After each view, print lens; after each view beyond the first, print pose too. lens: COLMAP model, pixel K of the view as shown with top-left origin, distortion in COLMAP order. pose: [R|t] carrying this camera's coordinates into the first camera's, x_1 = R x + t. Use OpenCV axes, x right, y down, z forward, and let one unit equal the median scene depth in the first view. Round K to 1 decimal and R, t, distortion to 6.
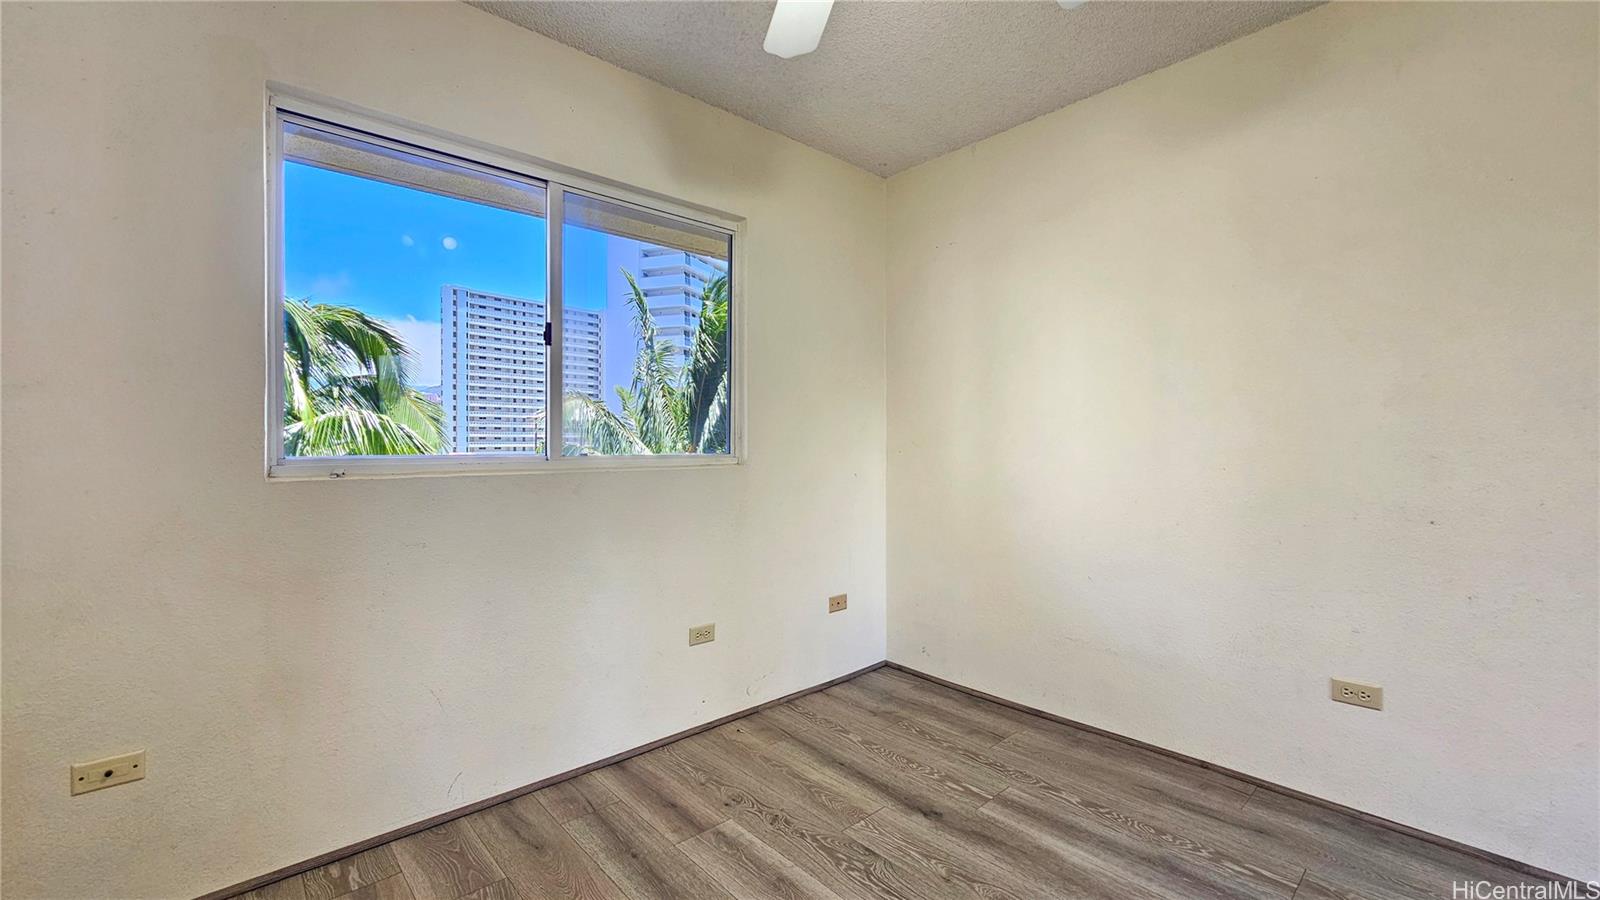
lens RADIAL K [[662.8, 0, 808.7], [0, 662.8, 438.4], [0, 0, 1]] dist [0.012374, 0.000357]
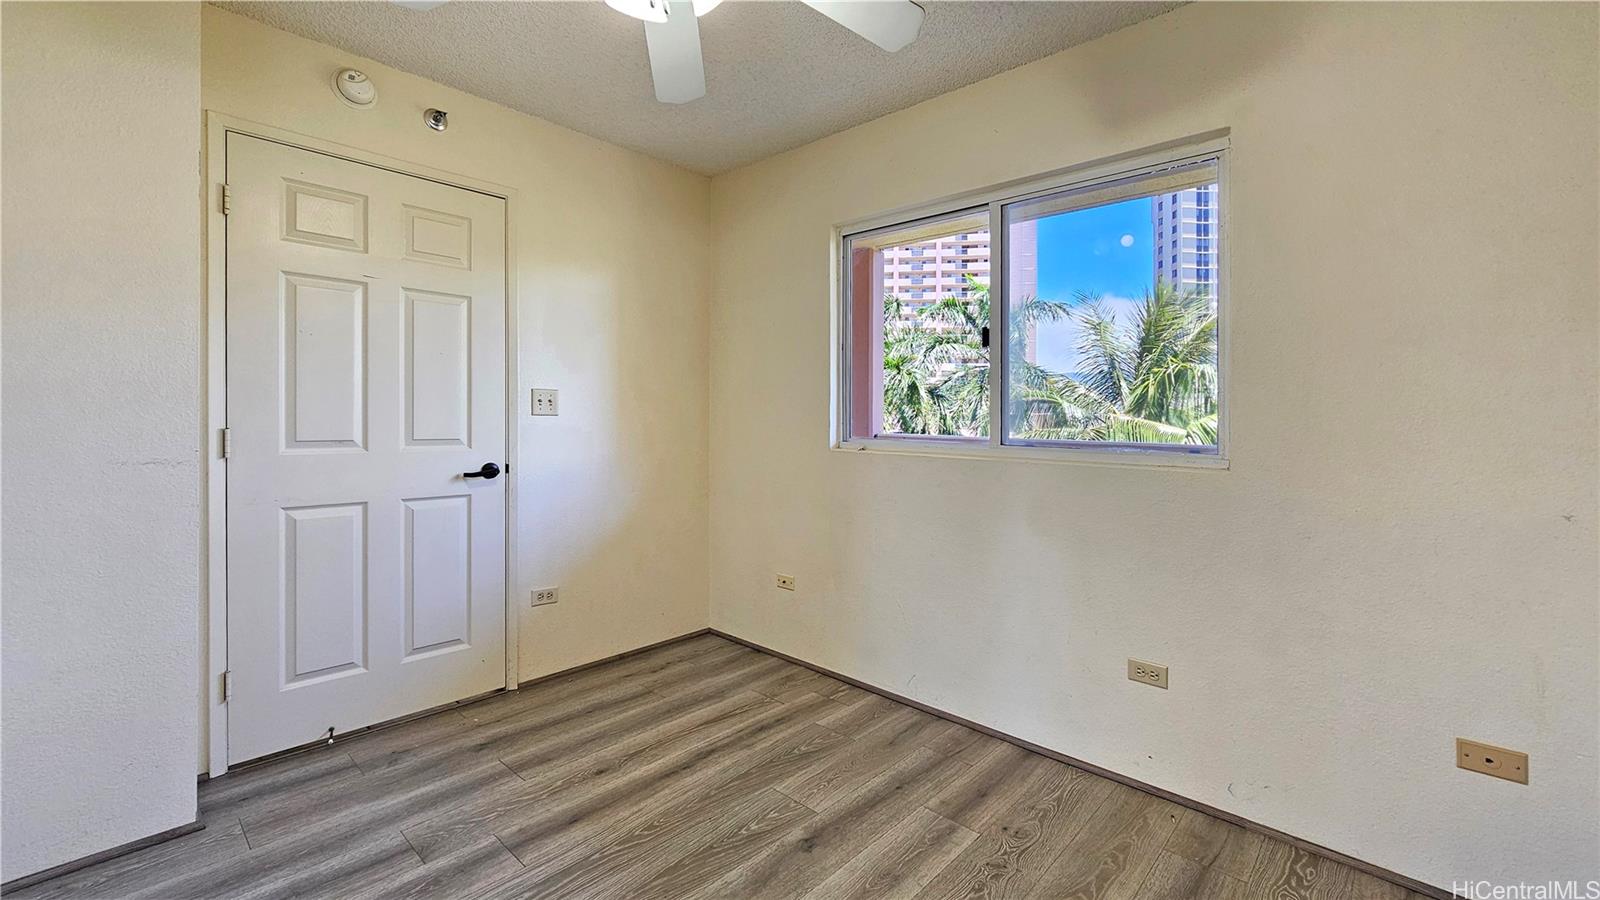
lens RADIAL K [[662.8, 0, 809.0], [0, 662.8, 442.7], [0, 0, 1]] dist [0.012374, 0.000357]
pose [[0.075315, 0.029698, -0.996717, 0.794757], [-0.006188, 0.999551, 0.029315, -0.005949], [0.997141, 0.003959, 0.075465, 0.695323]]
